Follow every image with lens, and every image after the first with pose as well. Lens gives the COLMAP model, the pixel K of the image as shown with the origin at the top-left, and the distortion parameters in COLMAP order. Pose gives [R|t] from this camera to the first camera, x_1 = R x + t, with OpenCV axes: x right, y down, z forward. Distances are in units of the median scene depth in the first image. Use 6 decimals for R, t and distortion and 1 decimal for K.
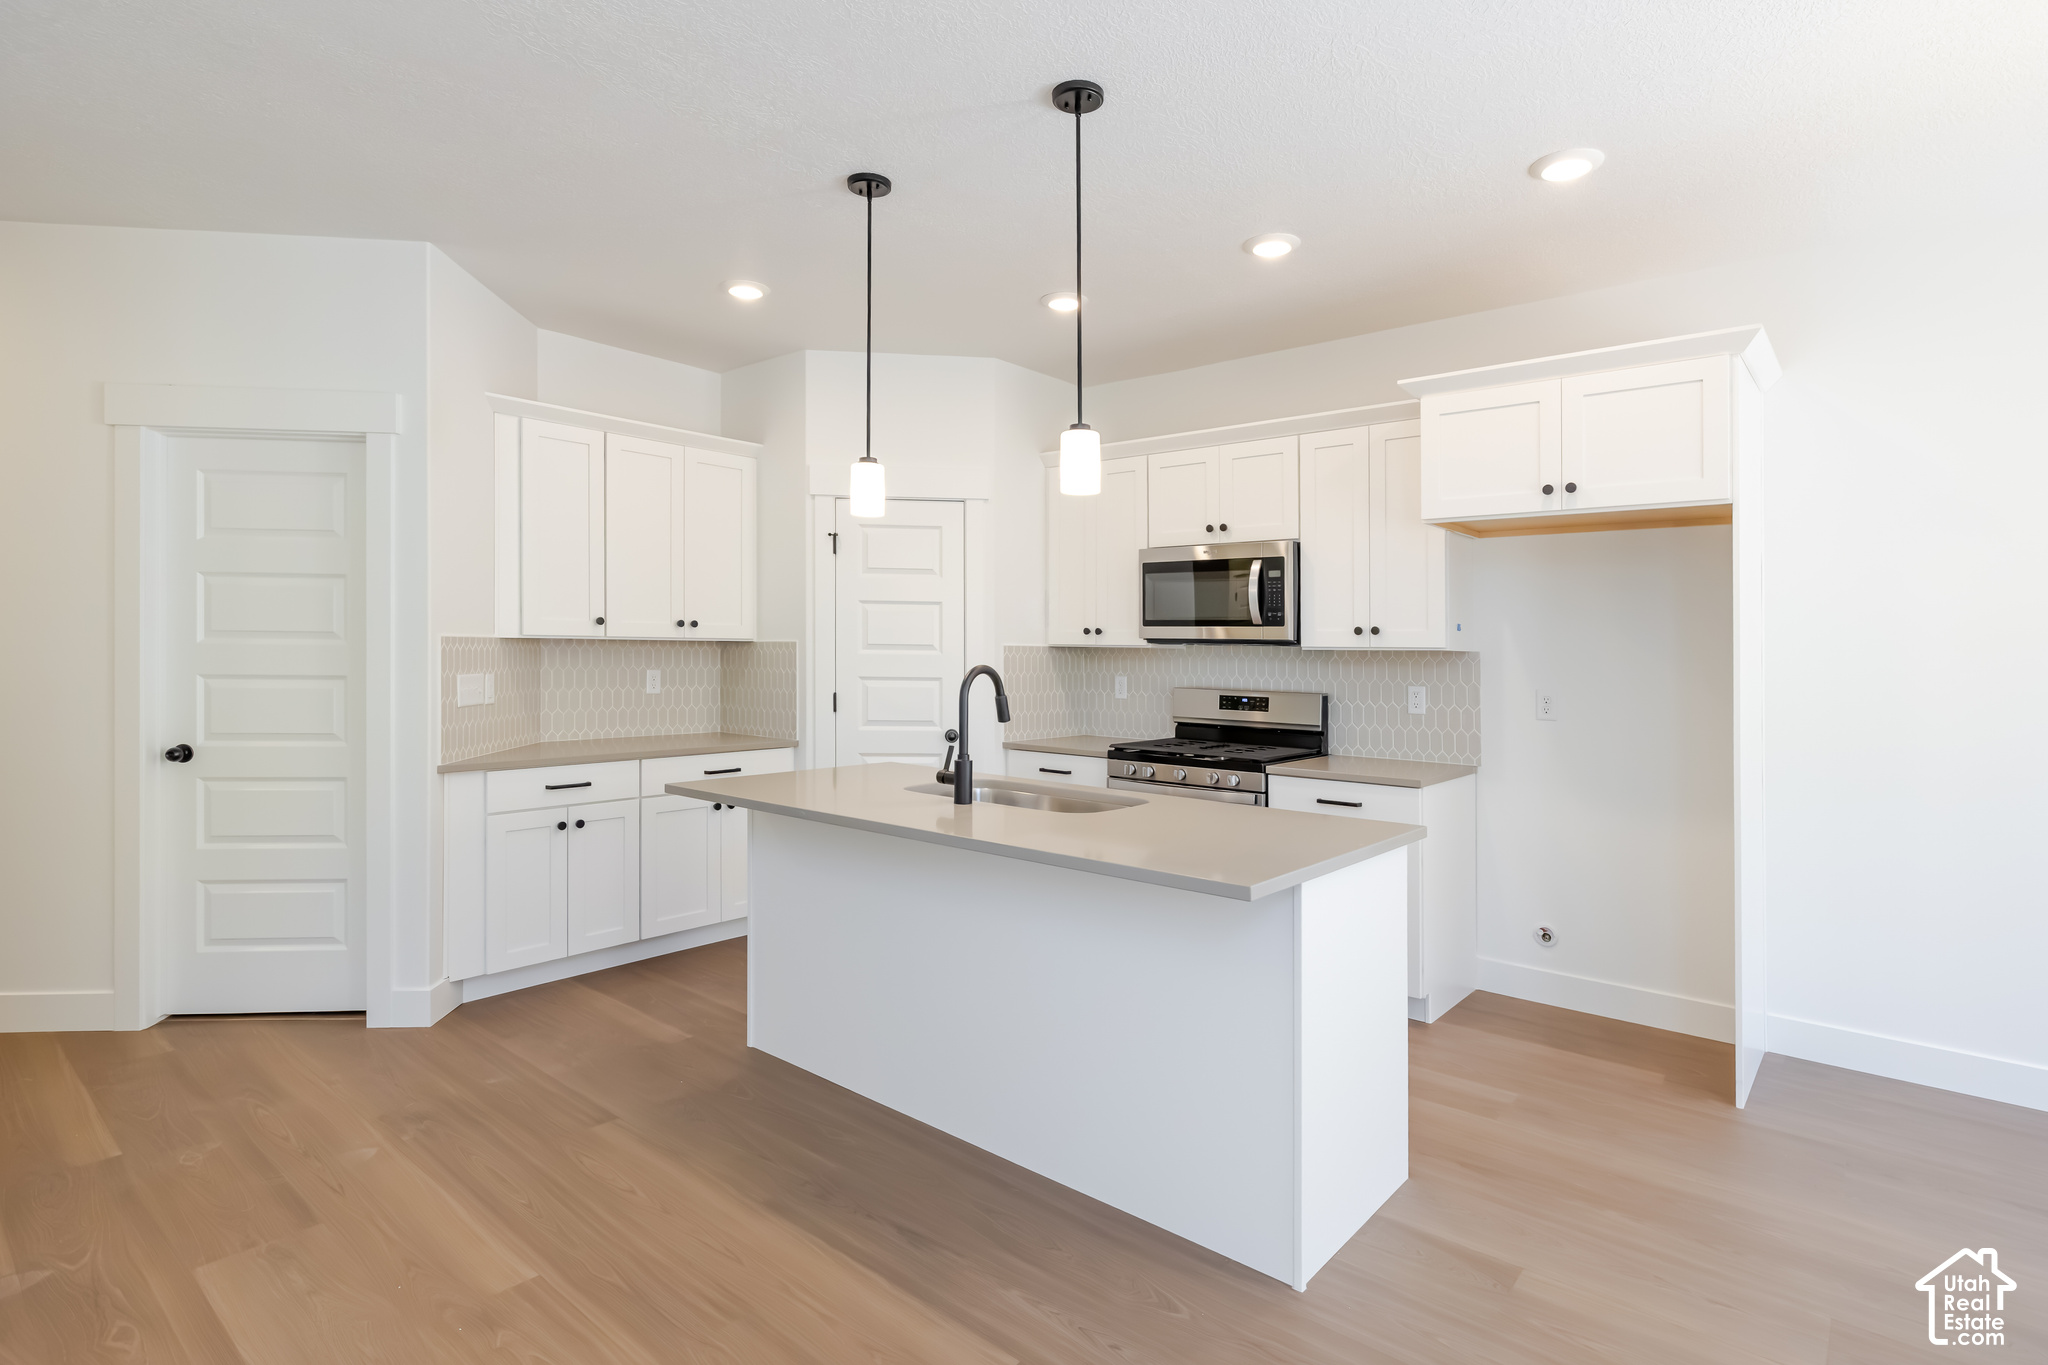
lens RADIAL K [[1018.3, 0, 1034.8], [0, 1018.3, 641.6], [0, 0, 1]] dist [-0.002319, 0.000925]
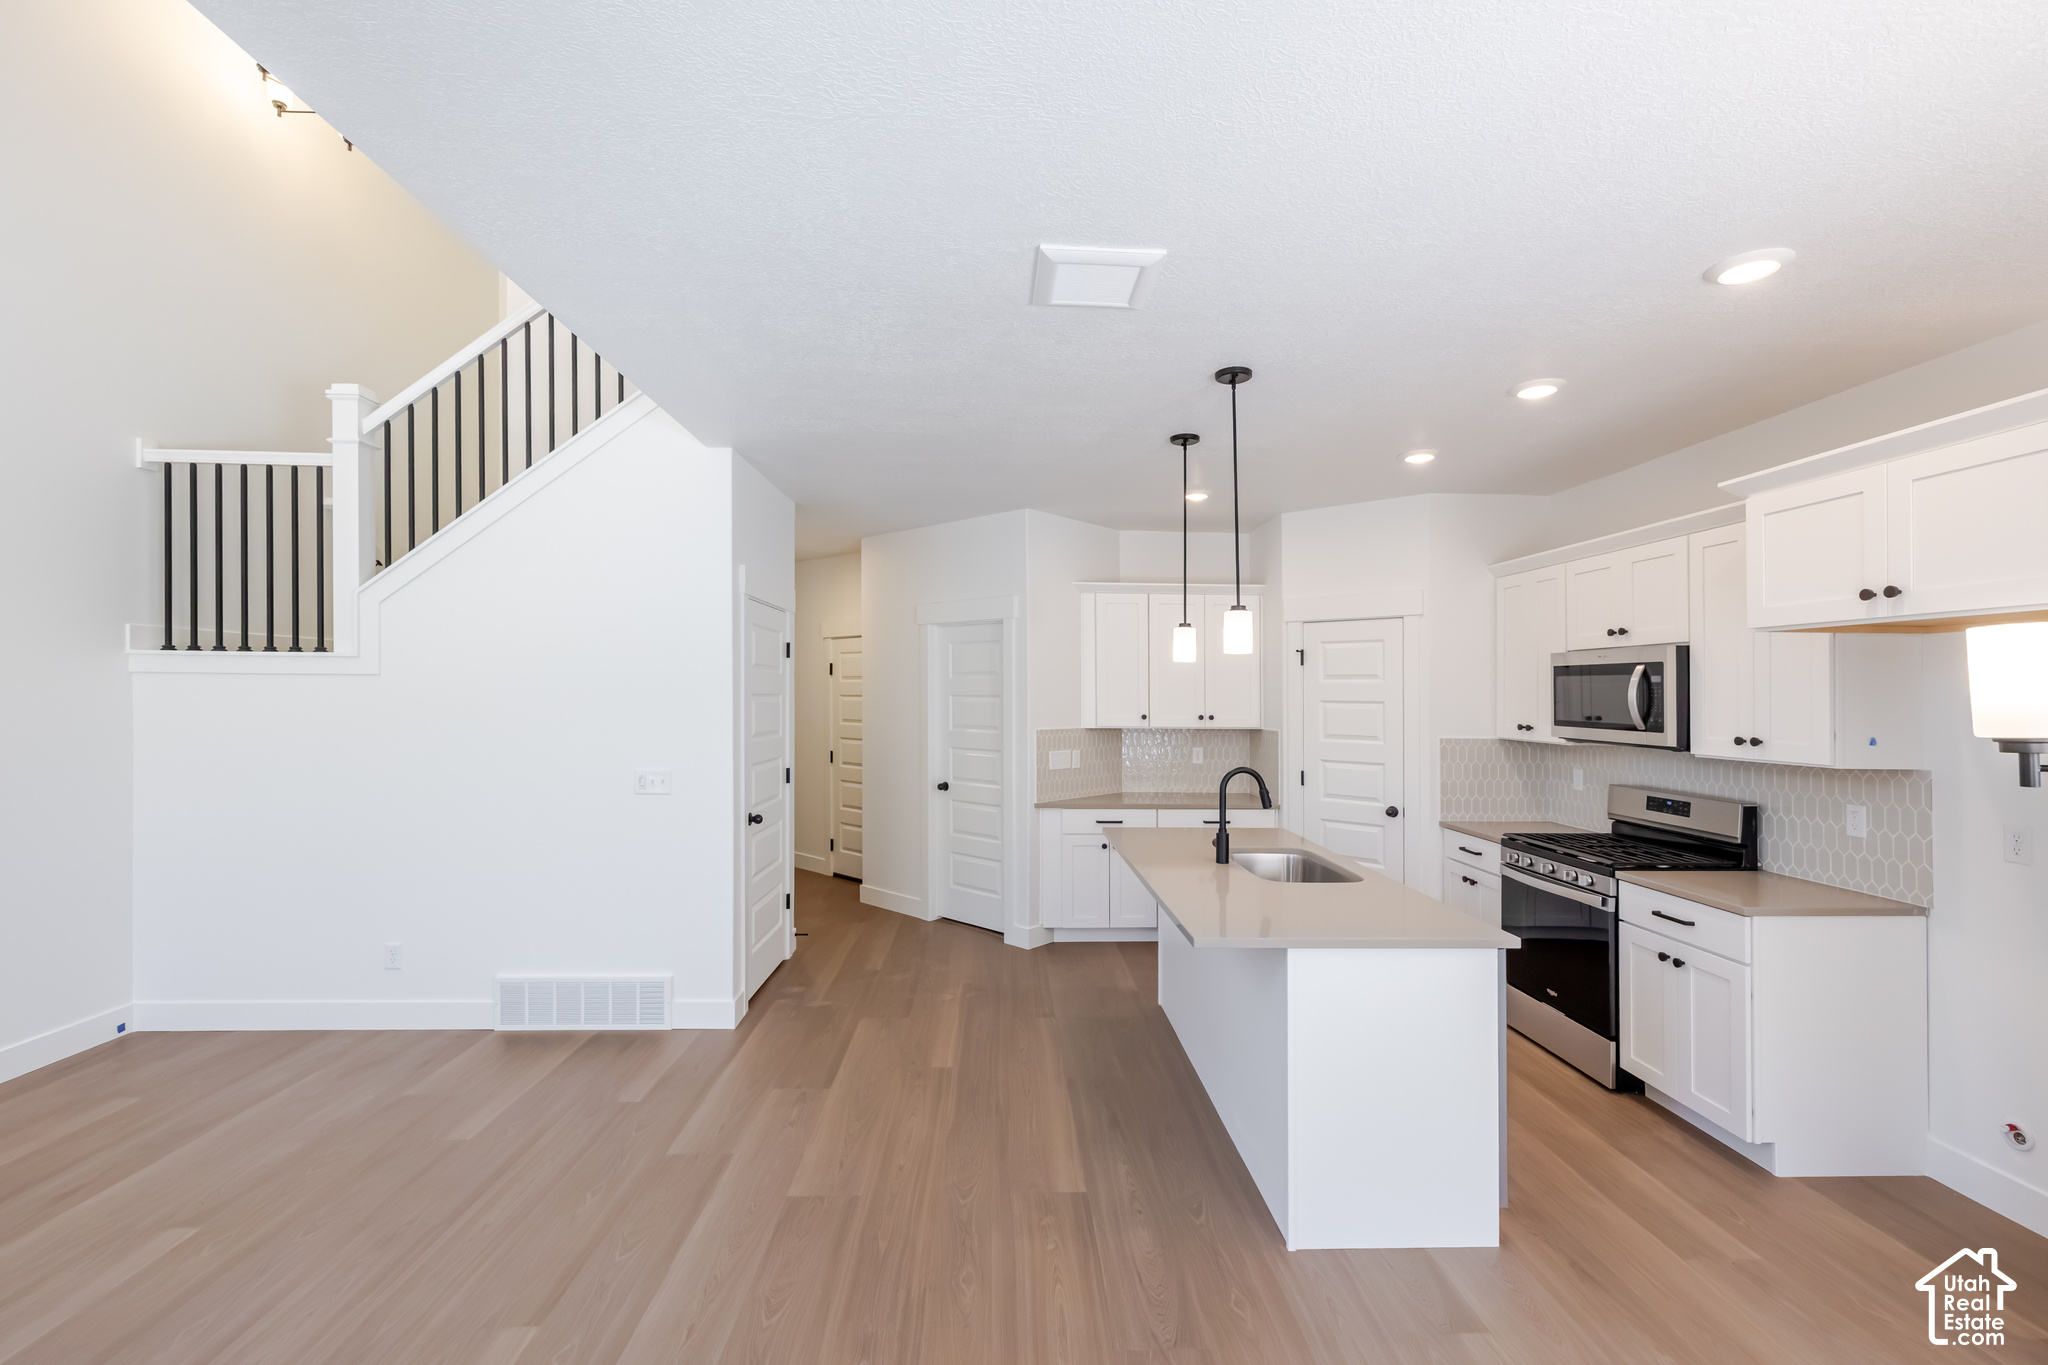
lens RADIAL K [[867.6, 0, 1028.5], [0, 867.6, 691.8], [0, 0, 1]] dist [0.001429, 0.000507]
pose [[0.676127, -0.010227, -0.736714, 0.444028], [0.005710, 0.999946, -0.008641, -0.050255], [0.736763, 0.001636, 0.676149, -0.022370]]
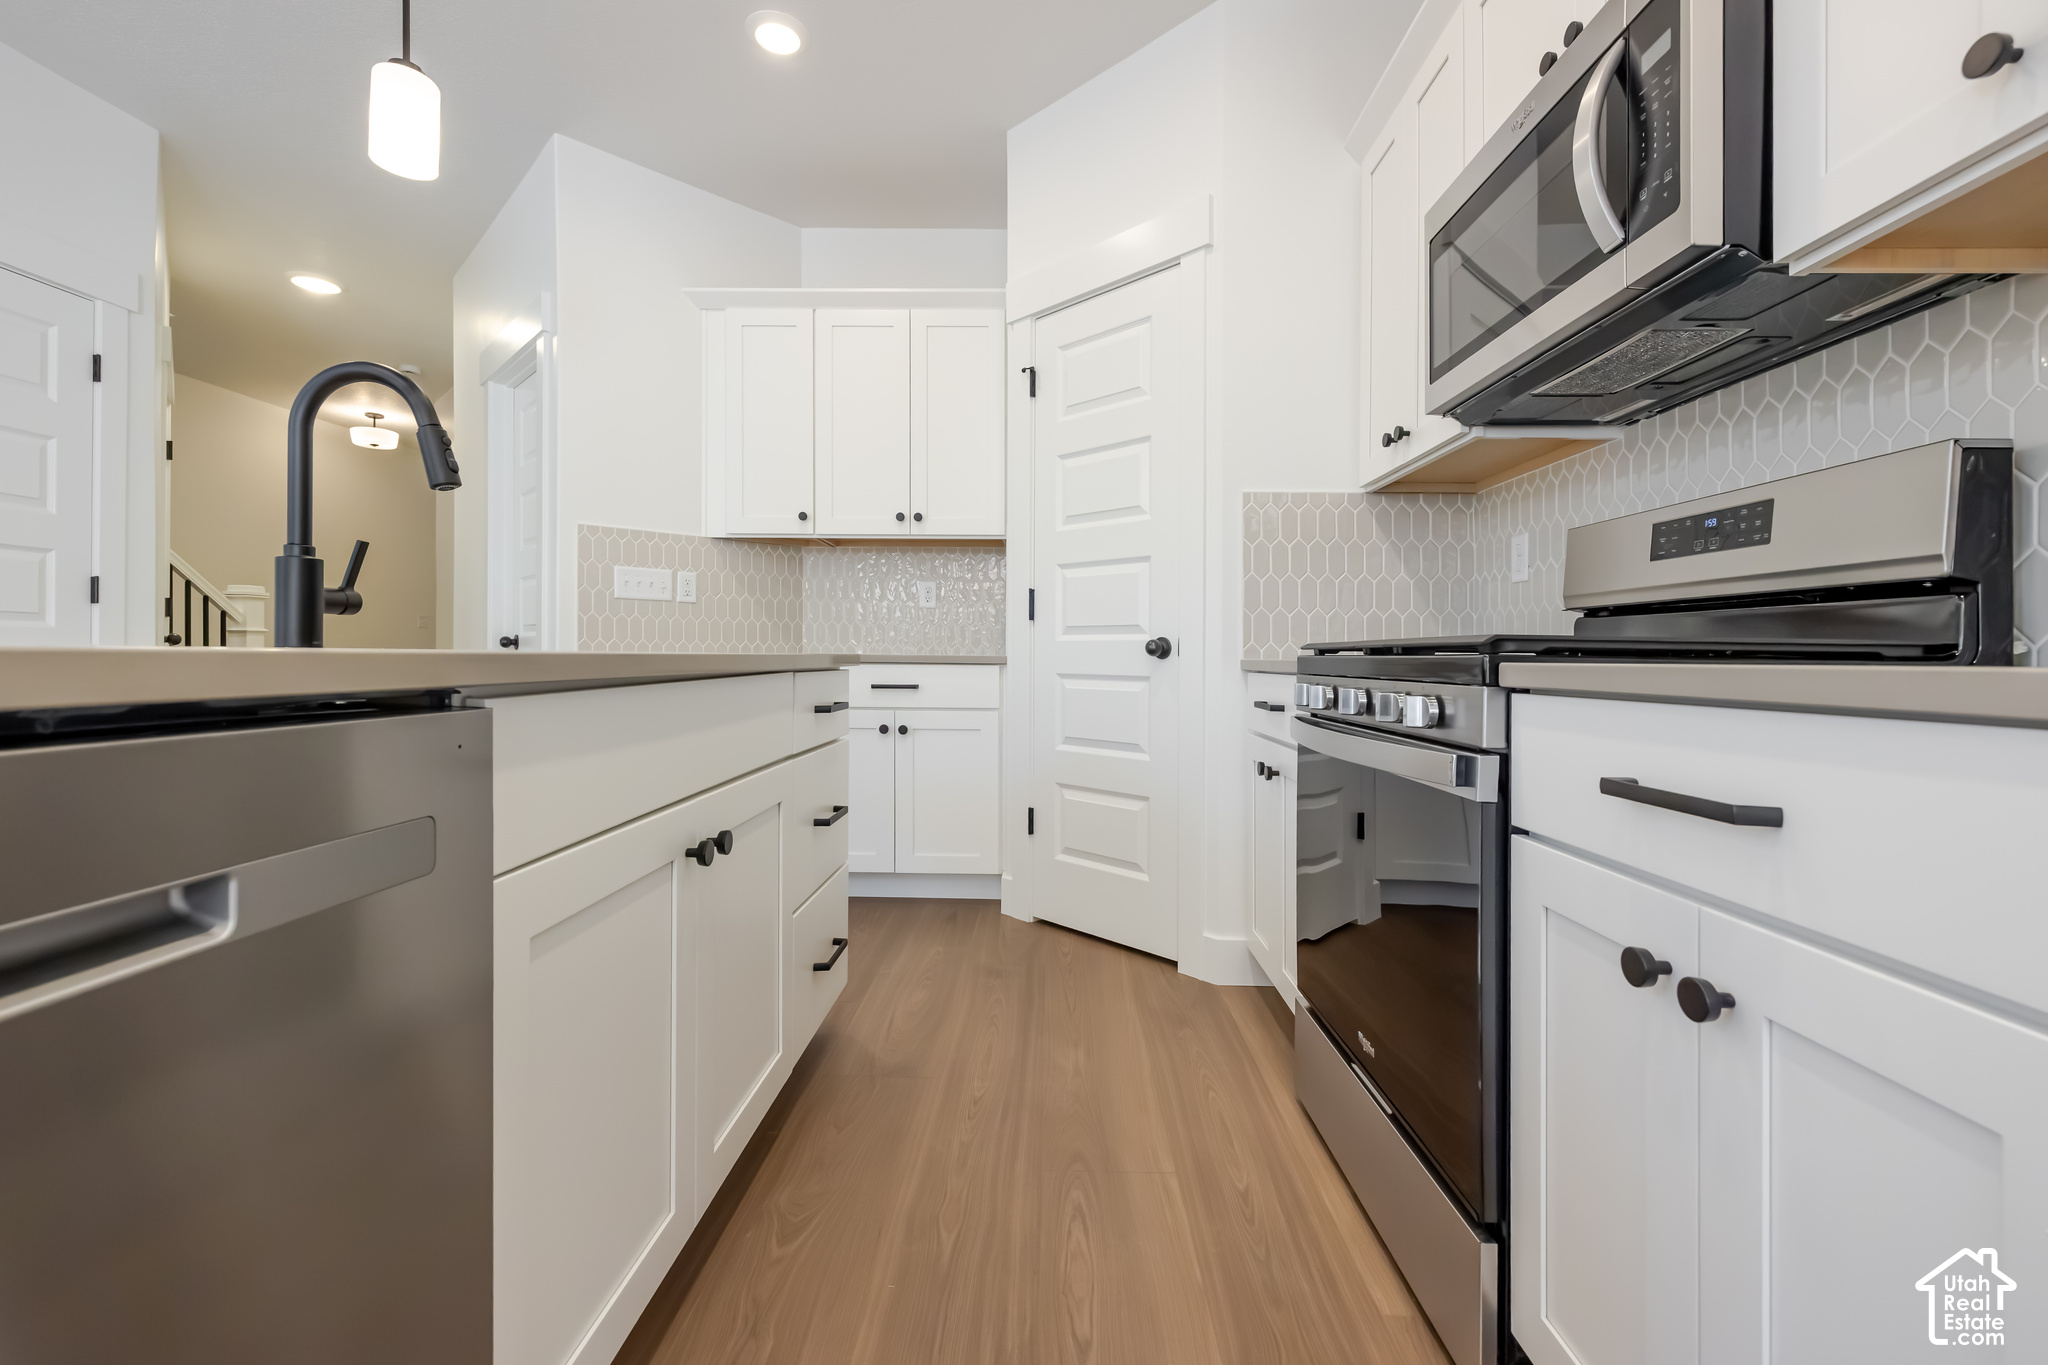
lens RADIAL K [[880.1, 0, 1023.4], [0, 880.1, 657.7], [0, 0, 1]] dist [0.001402, 0.000275]
pose [[0.632123, -0.004379, -0.774856, 0.318553], [0.004581, 0.999988, -0.001915, 0.112905], [0.774854, -0.002339, 0.632135, 0.682518]]
